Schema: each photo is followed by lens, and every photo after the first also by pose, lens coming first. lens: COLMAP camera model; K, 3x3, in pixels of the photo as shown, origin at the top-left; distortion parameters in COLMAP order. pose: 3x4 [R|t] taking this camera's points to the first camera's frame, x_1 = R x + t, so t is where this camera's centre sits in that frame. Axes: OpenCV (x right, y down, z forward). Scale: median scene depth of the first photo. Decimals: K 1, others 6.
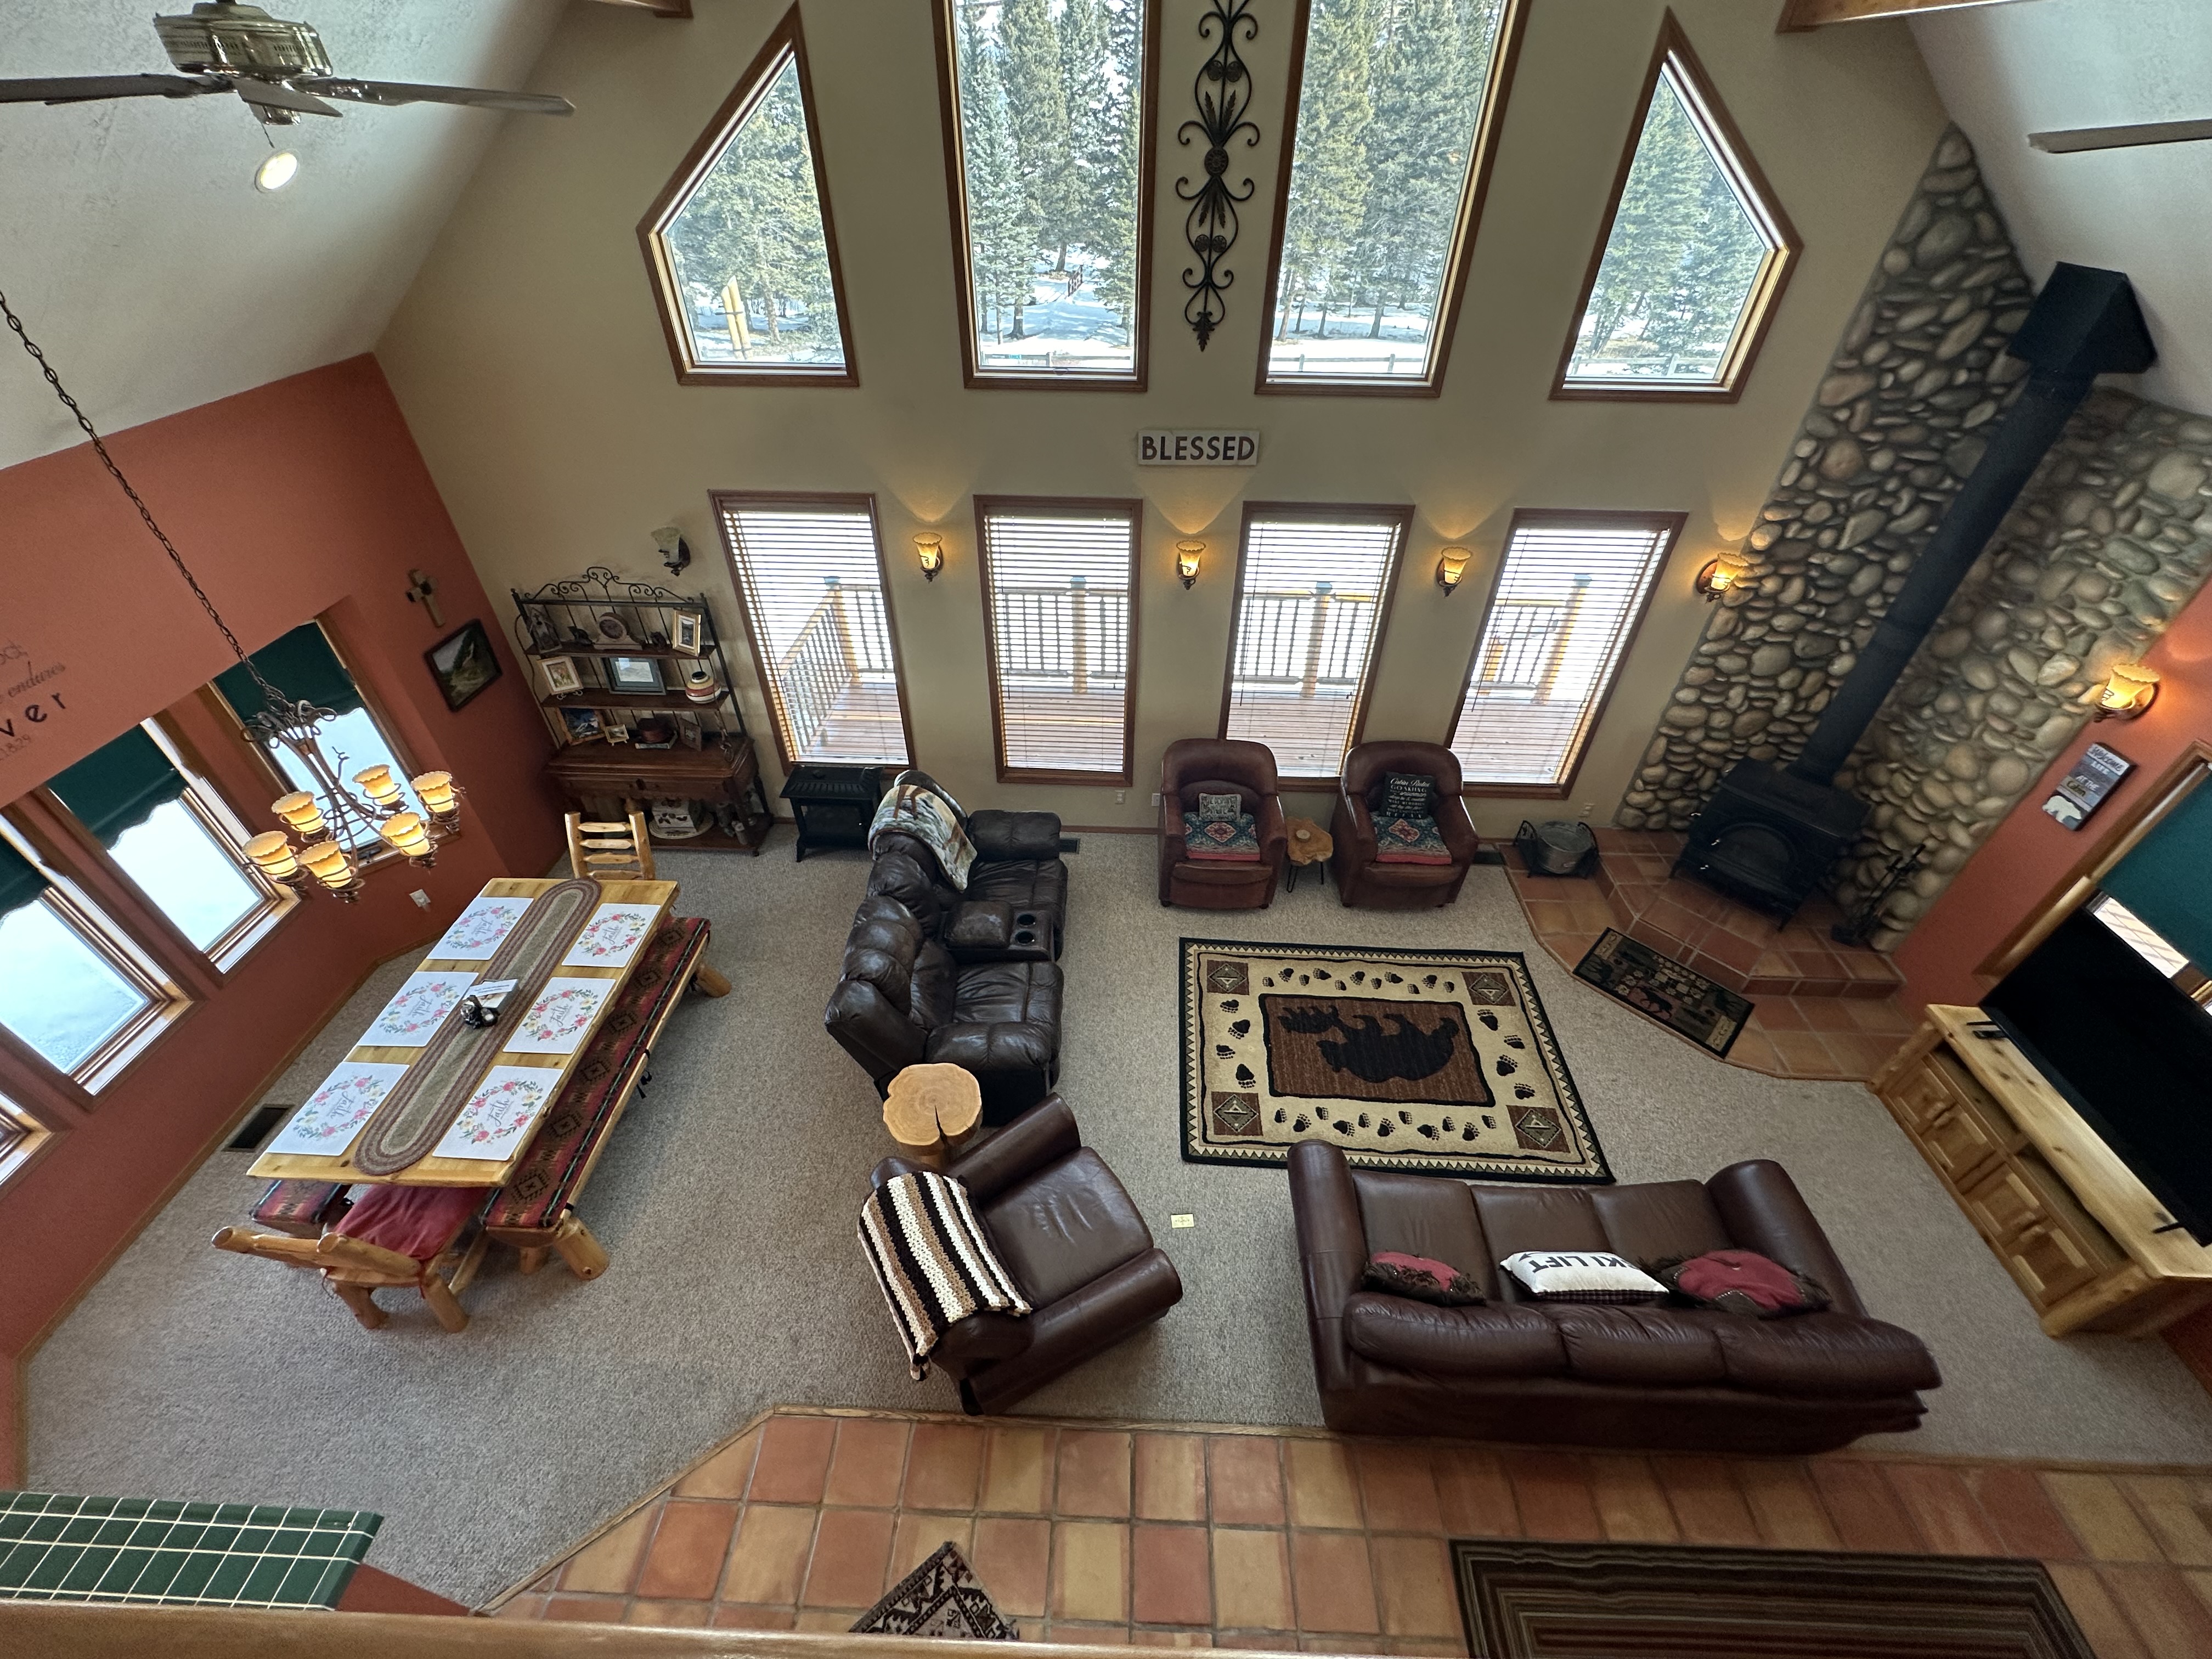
lens RADIAL K [[881.7, 0, 1108.2], [0, 881.7, 827.8], [0, 0, 1]] dist [0.001706, -0.000867]
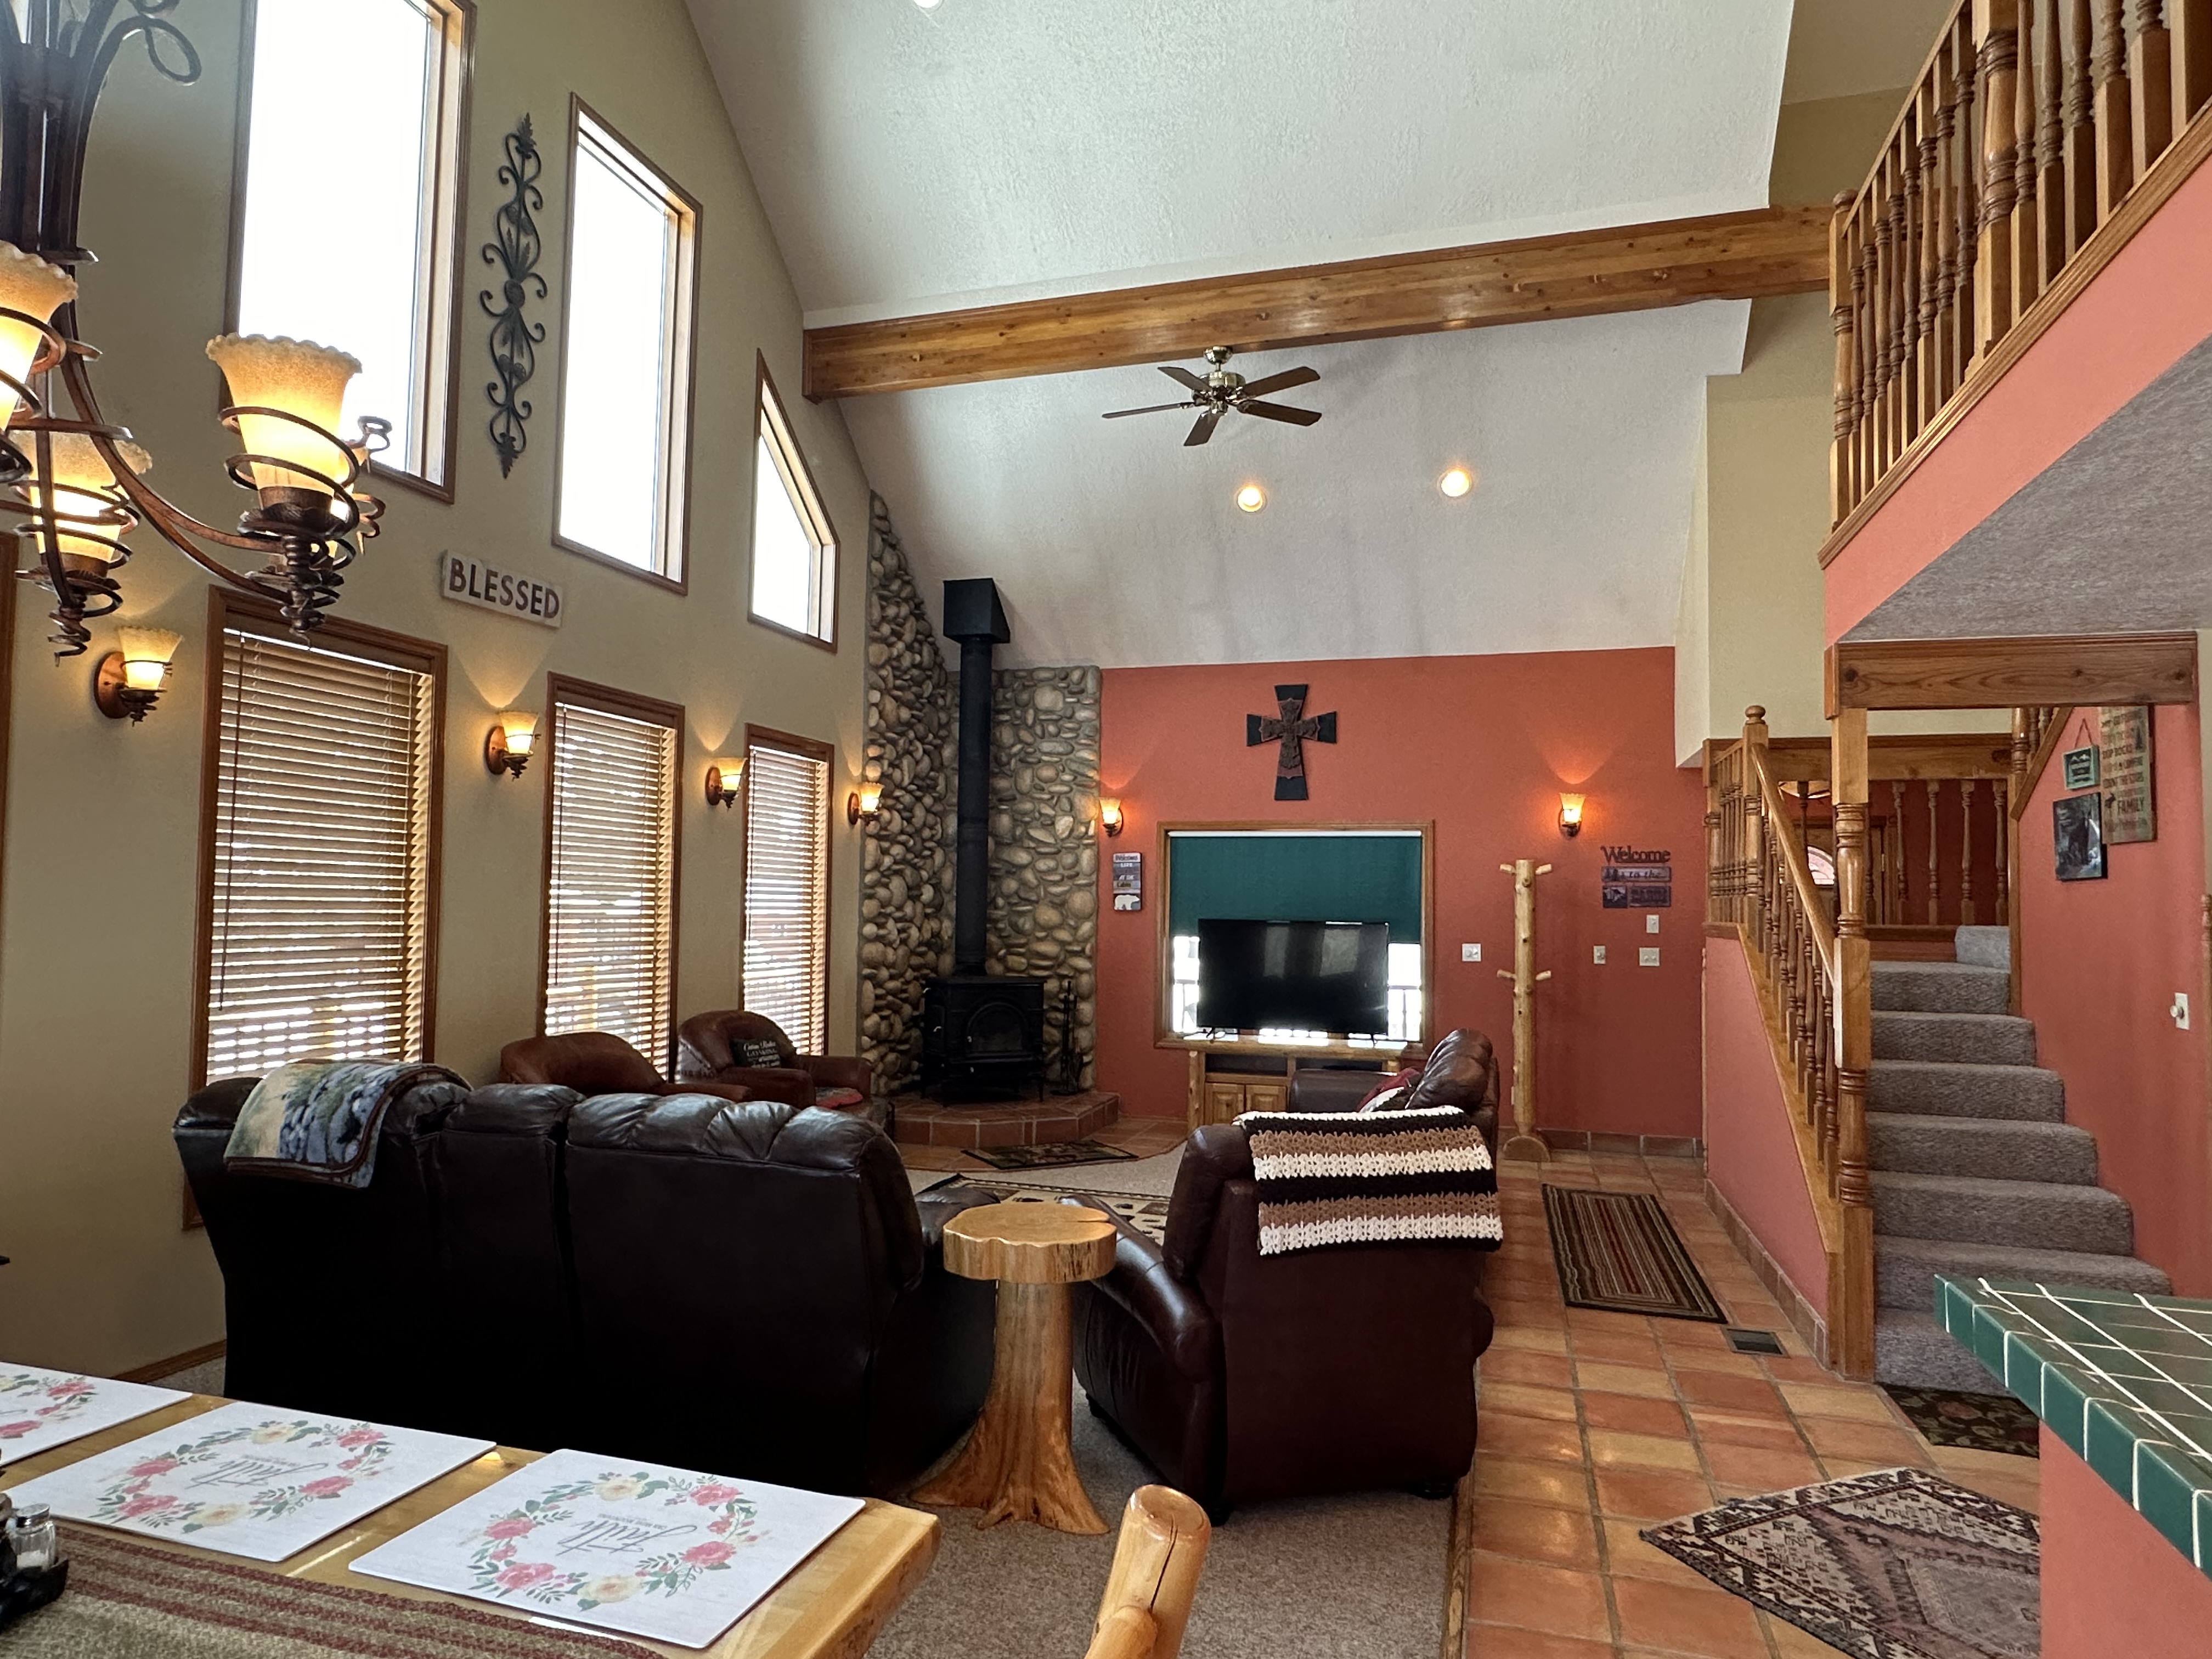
lens RADIAL K [[1294.3, 0, 1088.2], [0, 1294.3, 849.3], [0, 0, 1]] dist [0.001636, -0.002130]
pose [[0.269980, 0.036495, 0.962174, -0.793868], [0.602358, 0.773191, -0.198344, 0.250639], [-0.751183, 0.633122, 0.186763, 0.540591]]
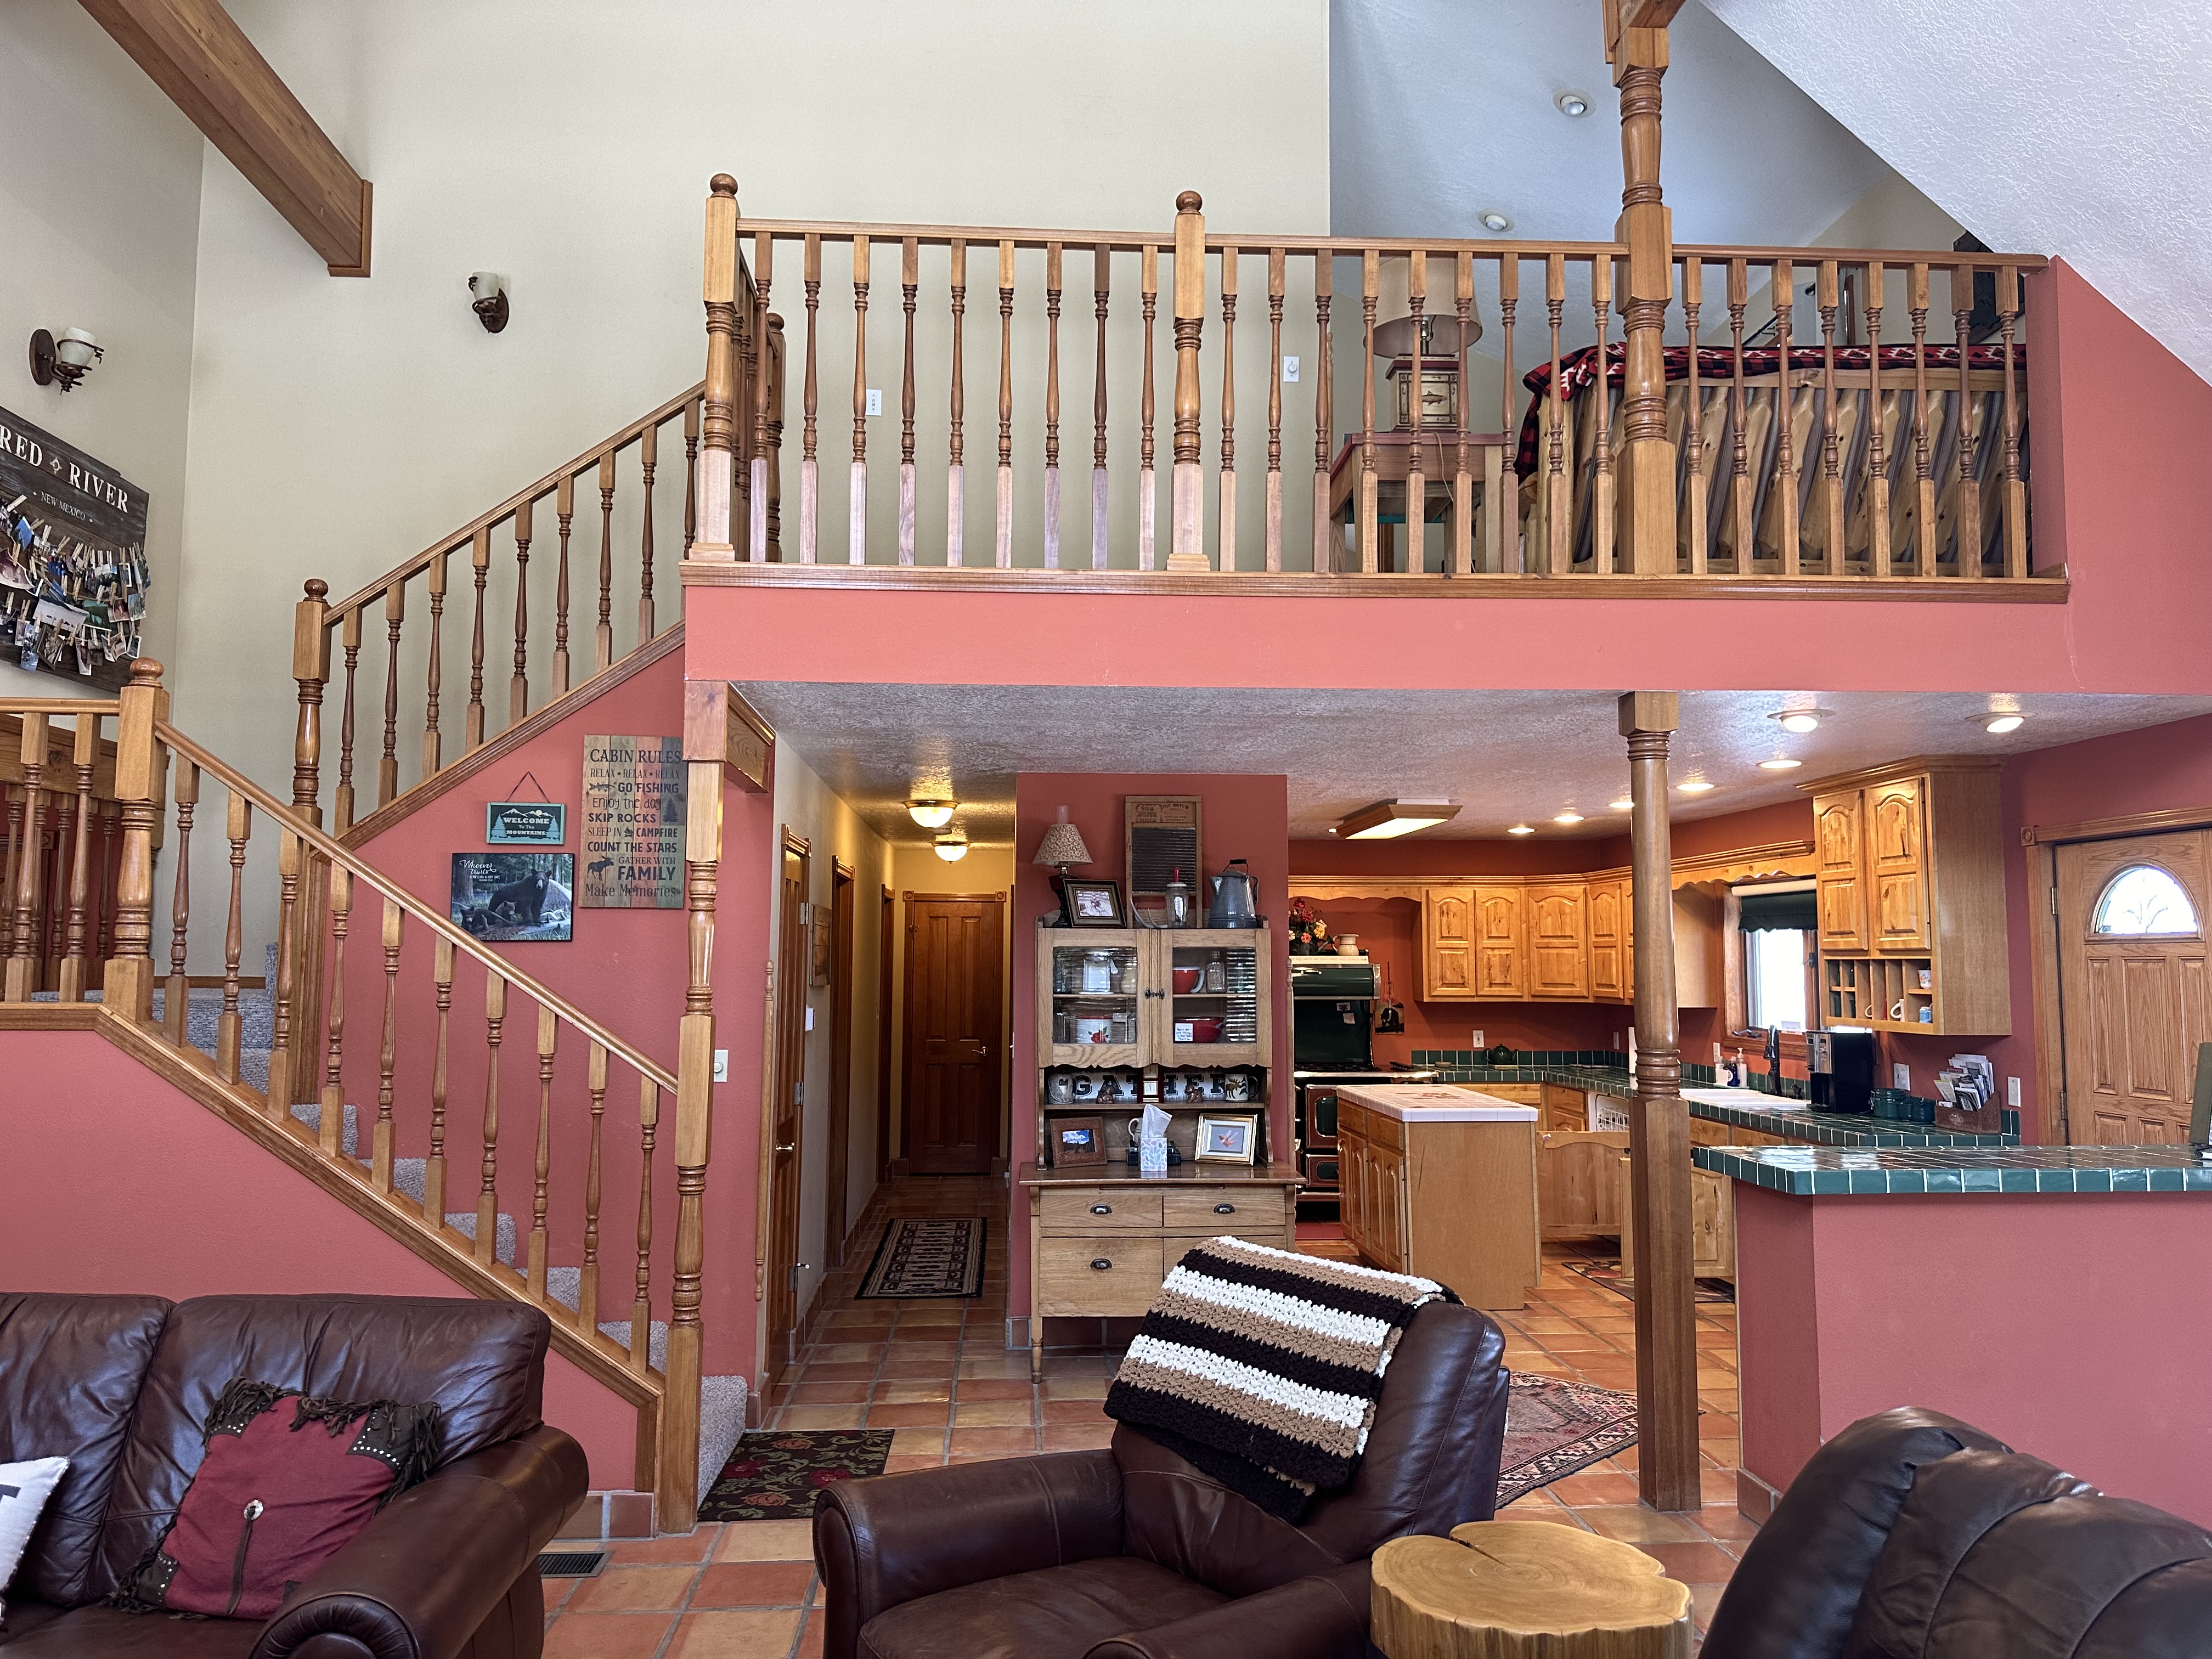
lens RADIAL K [[1560.9, 0, 1119.5], [0, 1560.9, 834.0], [0, 0, 1]] dist [0.073938, -0.089479]
pose [[-0.993990, -0.024259, -0.106749, 0.017356], [-0.081040, 0.818641, 0.568559, -0.190084], [0.073597, 0.573793, -0.815687, 1.054815]]
